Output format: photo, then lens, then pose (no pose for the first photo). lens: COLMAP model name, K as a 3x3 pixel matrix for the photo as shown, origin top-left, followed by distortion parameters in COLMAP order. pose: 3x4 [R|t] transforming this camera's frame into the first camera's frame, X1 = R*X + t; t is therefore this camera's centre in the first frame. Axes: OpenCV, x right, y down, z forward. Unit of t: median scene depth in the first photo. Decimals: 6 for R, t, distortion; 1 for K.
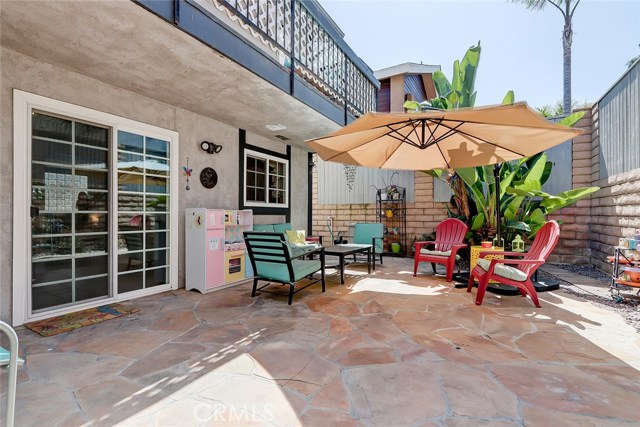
lens RADIAL K [[297.6, 0, 315.9], [0, 297.6, 215.3], [0, 0, 1]] dist [0.013172, -0.000527]
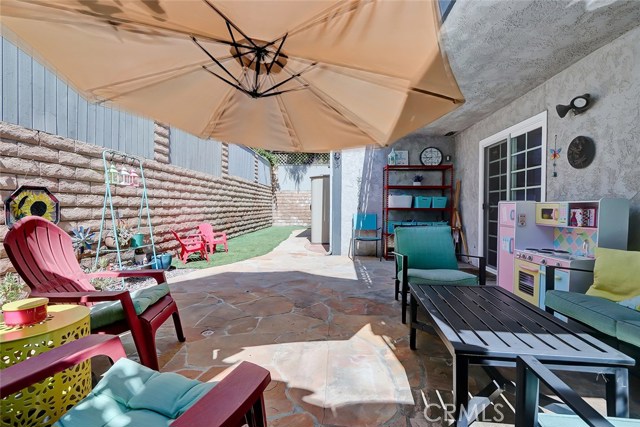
lens RADIAL K [[297.6, 0, 311.1], [0, 297.6, 212.3], [0, 0, 1]] dist [0.013172, -0.000527]
pose [[-0.906840, 0.000308, -0.421476, 0.566570], [-0.009425, 0.999735, 0.021010, -0.004884], [0.421370, 0.023026, -0.906596, 1.729785]]
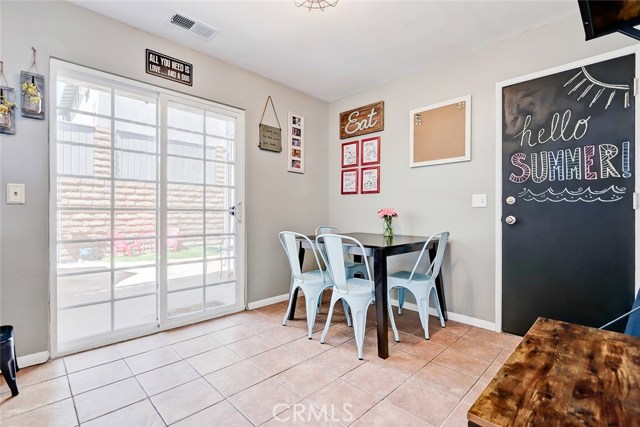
lens RADIAL K [[297.6, 0, 318.4], [0, 297.6, 212.1], [0, 0, 1]] dist [0.013172, -0.000527]
pose [[-0.971906, -0.006930, 0.235266, -1.230740], [-0.006109, 0.999972, 0.004219, -0.016066], [-0.235289, 0.002664, -0.971922, 1.678552]]
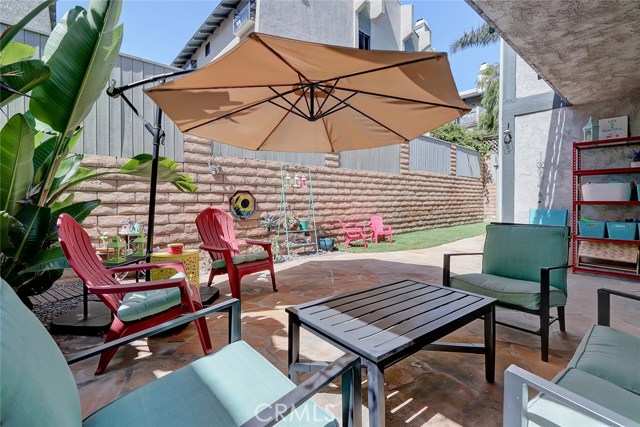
lens RADIAL K [[297.6, 0, 313.7], [0, 297.6, 200.5], [0, 0, 1]] dist [0.013172, -0.000527]
pose [[-0.943988, 0.001095, 0.329978, 0.098750], [0.002444, 0.999990, 0.003674, -0.008103], [-0.329970, 0.004275, -0.943982, 1.906707]]
